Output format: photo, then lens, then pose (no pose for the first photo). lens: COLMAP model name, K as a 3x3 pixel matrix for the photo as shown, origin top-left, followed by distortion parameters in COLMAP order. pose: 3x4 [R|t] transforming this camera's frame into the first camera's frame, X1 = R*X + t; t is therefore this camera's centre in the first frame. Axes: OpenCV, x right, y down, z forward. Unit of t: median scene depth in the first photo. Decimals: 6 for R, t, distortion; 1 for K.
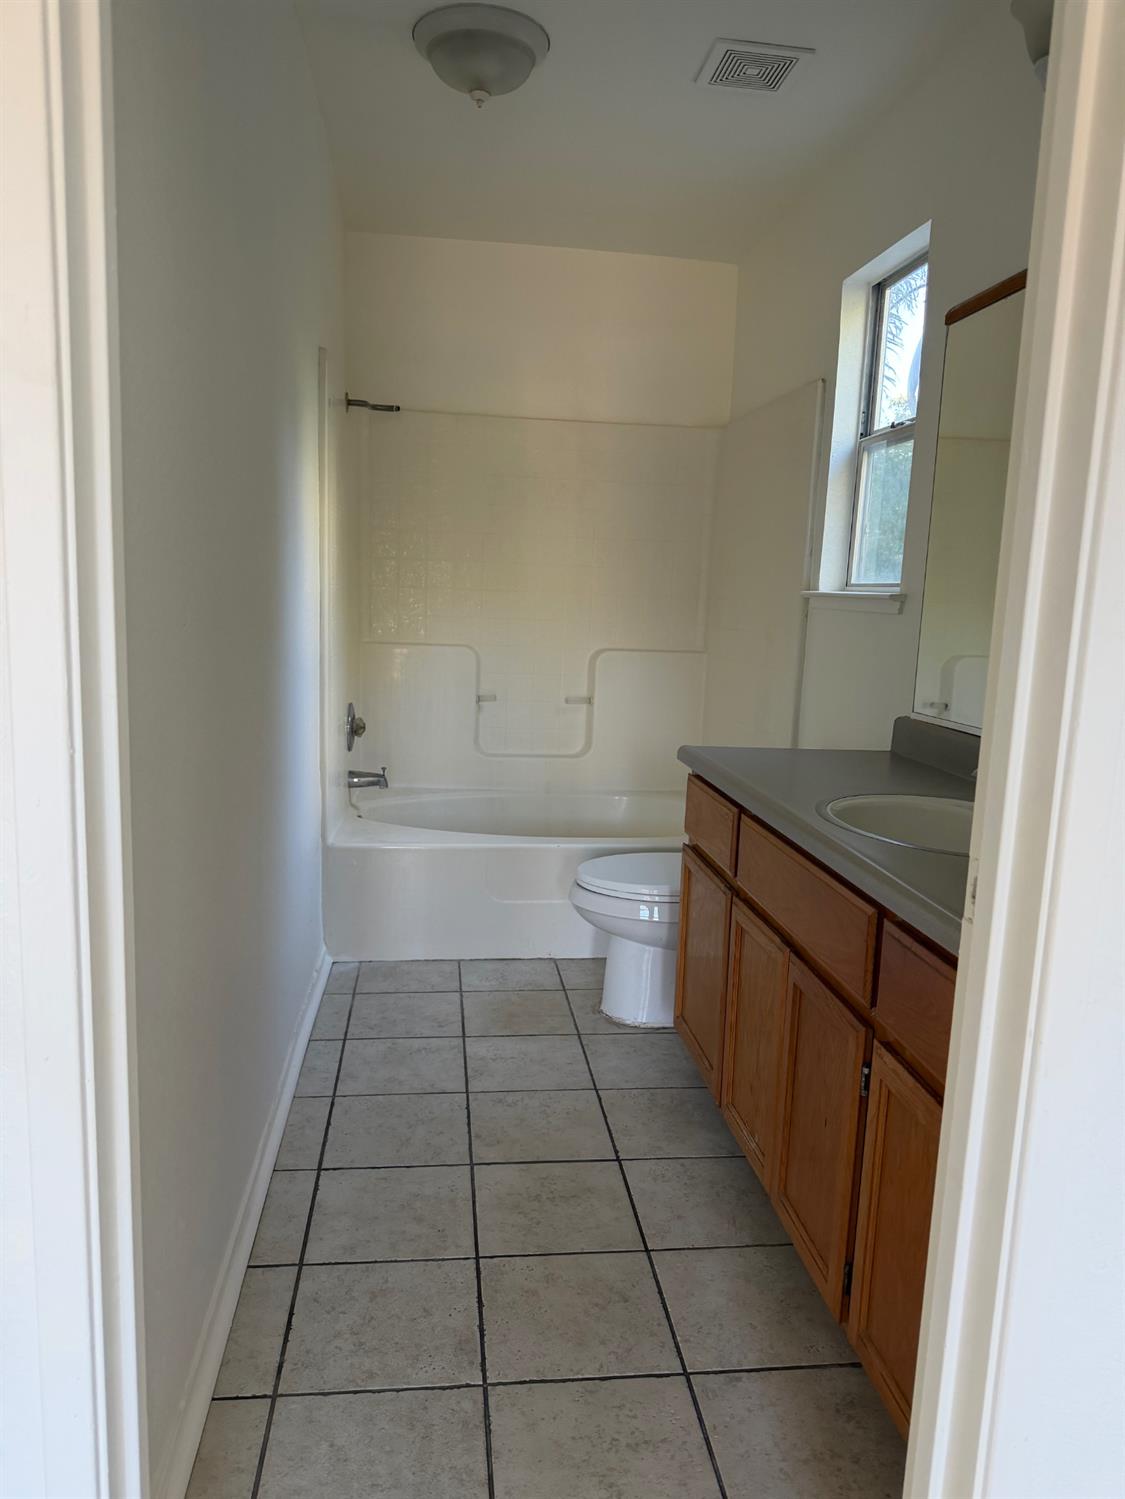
lens RADIAL K [[1075.8, 0, 562.5], [0, 1075.8, 749.5], [0, 0, 1]] dist [0.022460, -0.005638]
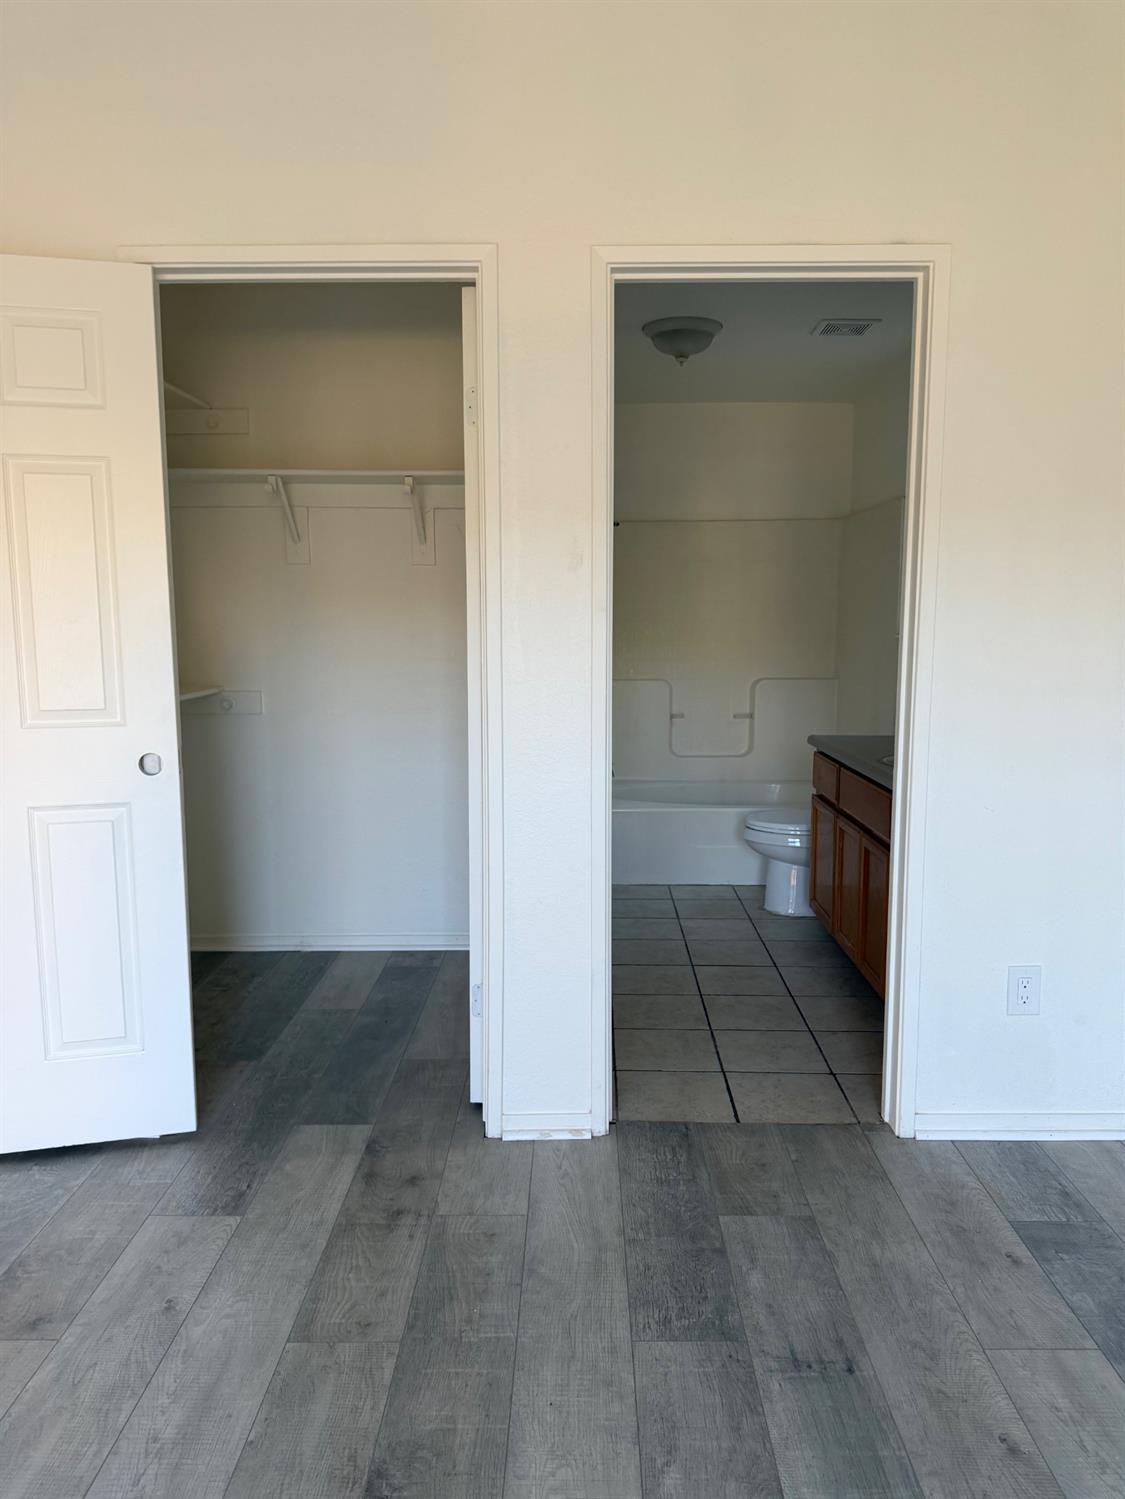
lens RADIAL K [[1075.8, 0, 562.5], [0, 1075.8, 749.5], [0, 0, 1]] dist [0.022460, -0.005638]
pose [[0.989327, -0.018253, -0.144563, -0.024893], [0.013579, 0.999355, -0.033248, 0.063005], [0.145077, 0.030930, 0.988937, -0.634514]]
